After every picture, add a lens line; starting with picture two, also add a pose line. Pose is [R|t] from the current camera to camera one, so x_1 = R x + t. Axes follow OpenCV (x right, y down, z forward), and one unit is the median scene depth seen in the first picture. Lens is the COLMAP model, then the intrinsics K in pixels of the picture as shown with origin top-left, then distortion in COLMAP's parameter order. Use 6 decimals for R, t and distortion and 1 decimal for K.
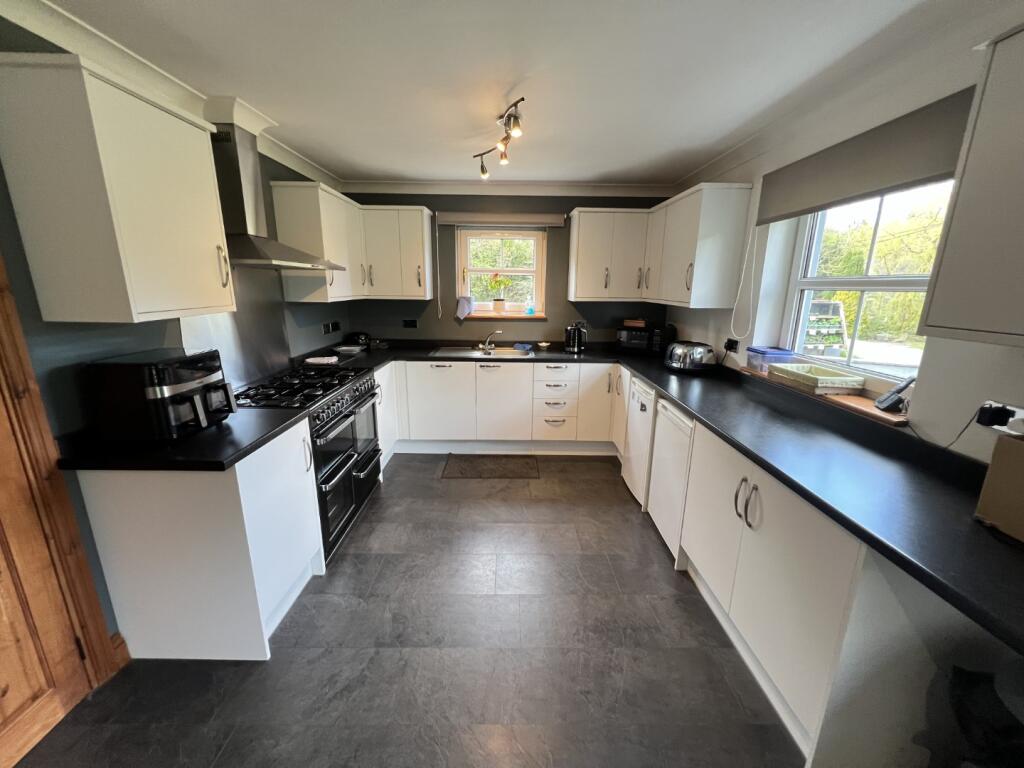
lens RADIAL K [[406.4, 0, 513.4], [0, 406.4, 384.6], [0, 0, 1]] dist [-0.006301, 0.001657]
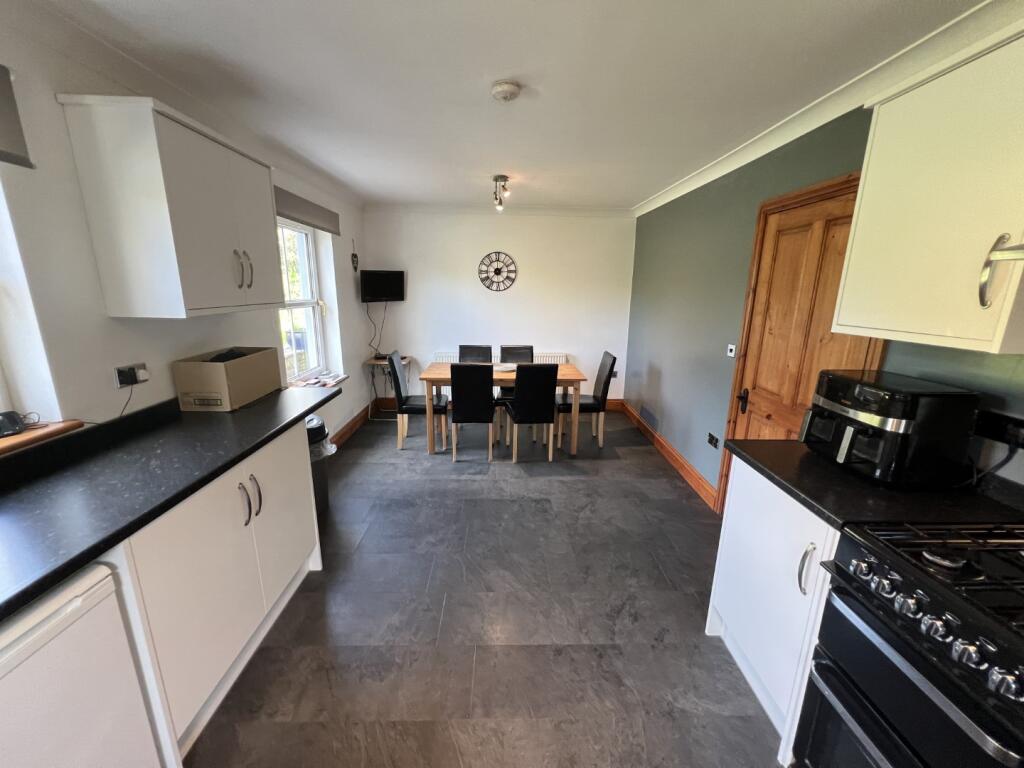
lens RADIAL K [[406.4, 0, 514.0], [0, 406.4, 382.1], [0, 0, 1]] dist [-0.006301, 0.001657]
pose [[-0.999521, -0.018255, -0.025006, -0.041599], [-0.027741, 0.886697, 0.461518, -0.403051], [0.013747, 0.461990, -0.886779, 1.590622]]
